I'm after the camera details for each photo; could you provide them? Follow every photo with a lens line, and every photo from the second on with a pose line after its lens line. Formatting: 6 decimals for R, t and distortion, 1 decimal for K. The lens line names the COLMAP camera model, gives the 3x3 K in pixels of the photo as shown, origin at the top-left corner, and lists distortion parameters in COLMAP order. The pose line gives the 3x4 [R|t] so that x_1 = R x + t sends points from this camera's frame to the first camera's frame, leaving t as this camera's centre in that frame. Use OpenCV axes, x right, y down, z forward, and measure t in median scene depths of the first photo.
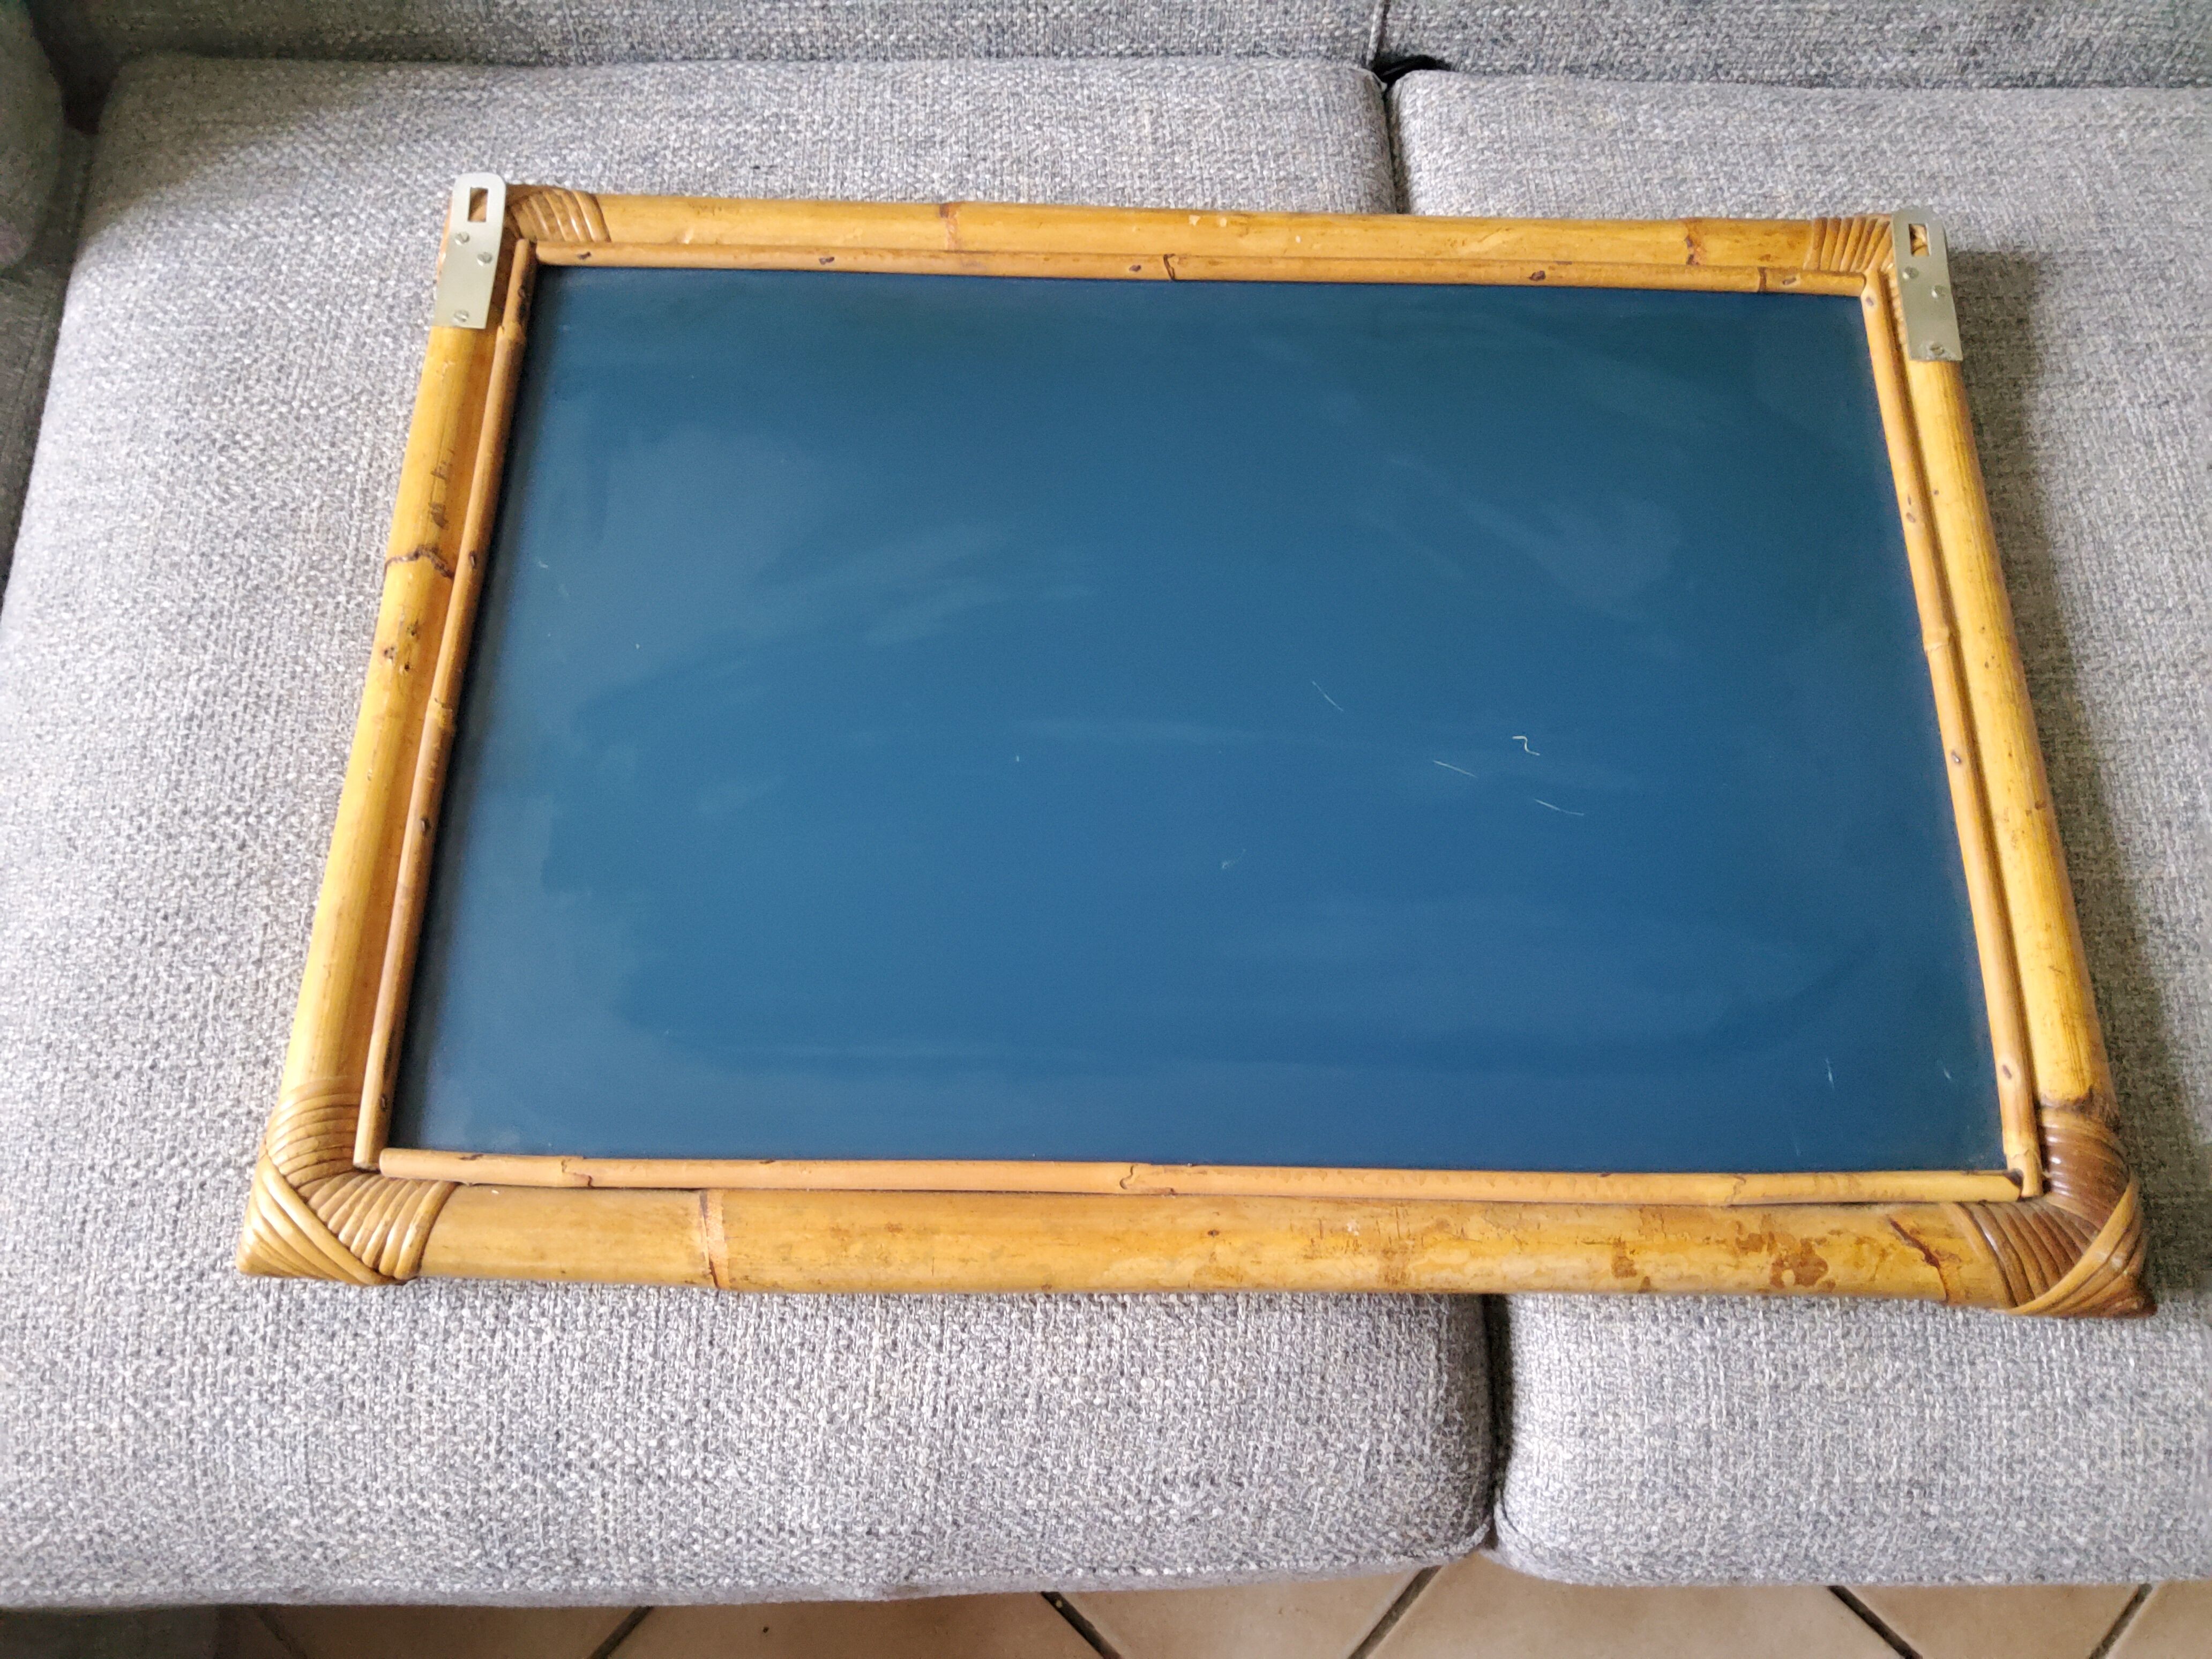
lens RADIAL K [[1657.9, 0, 1106.0], [0, 1657.9, 829.5], [0, 0, 1]] dist [0.029216, -0.069759]
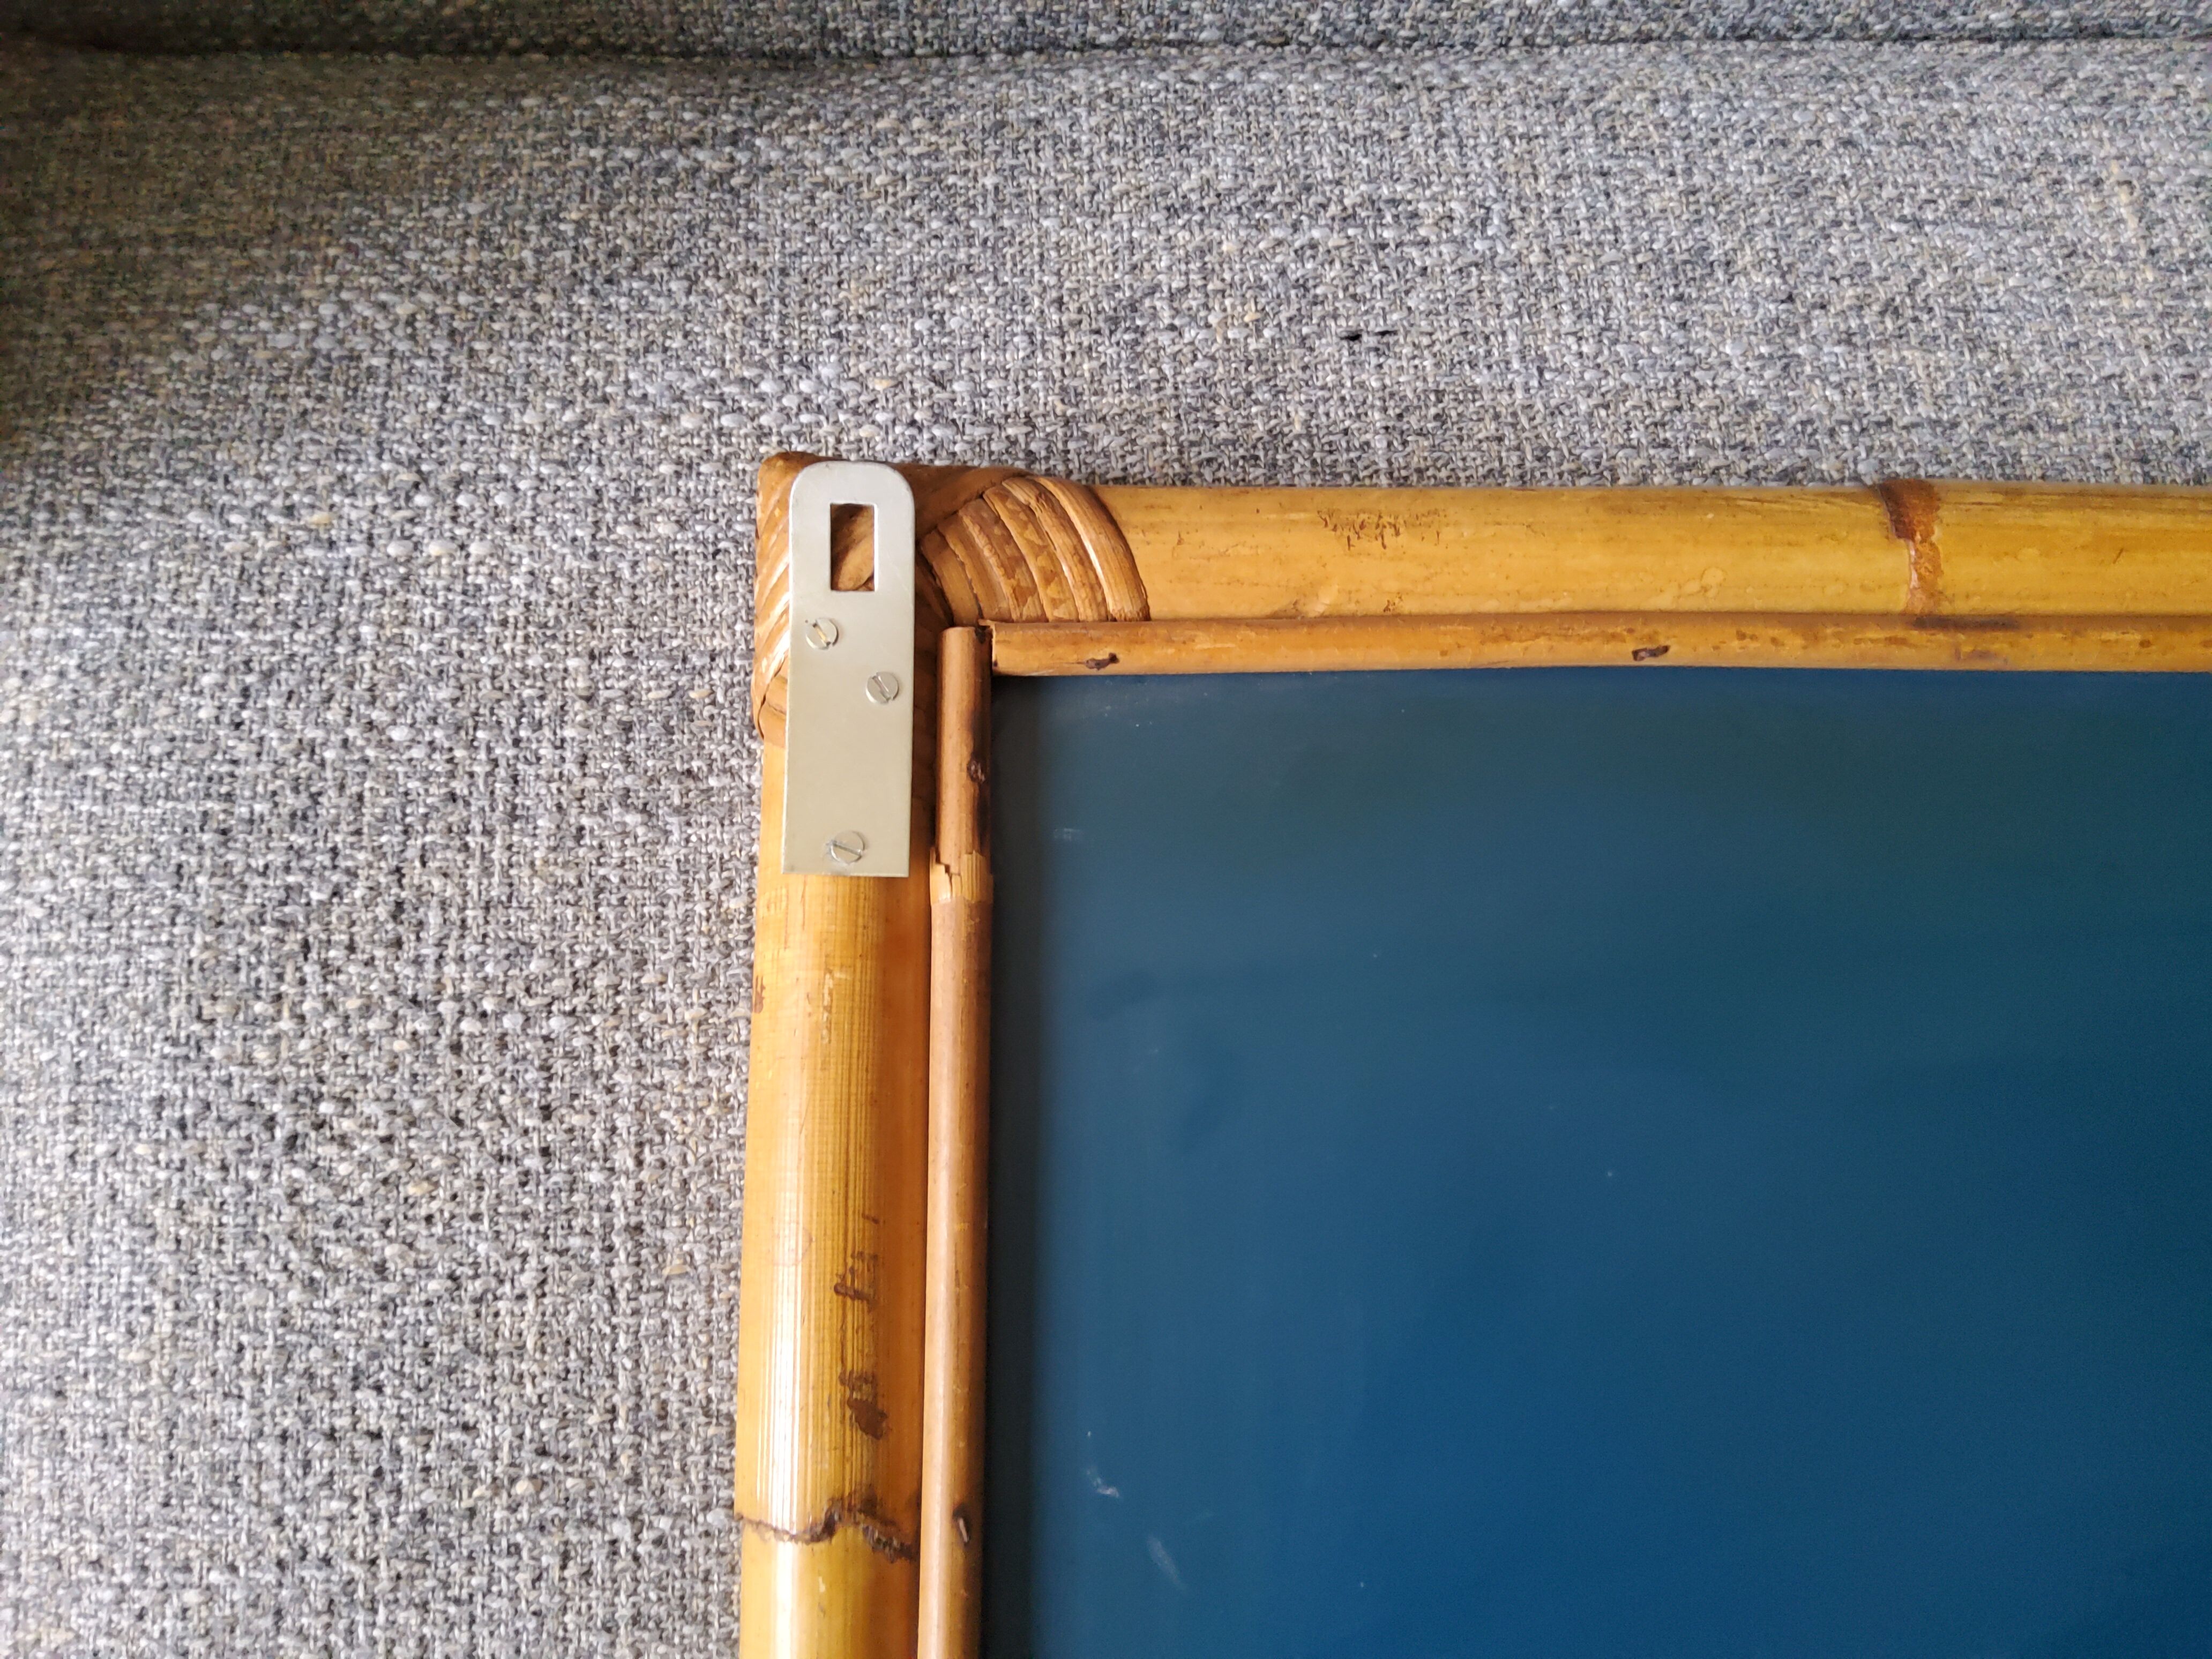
lens RADIAL K [[1649.2, 0, 1106.0], [0, 1649.2, 829.5], [0, 0, 1]] dist [0.062797, -0.126130]
pose [[0.999056, -0.022855, 0.036930, -0.330937], [0.016430, 0.986029, 0.165764, -0.374616], [-0.040202, -0.165001, 0.985474, 0.572610]]
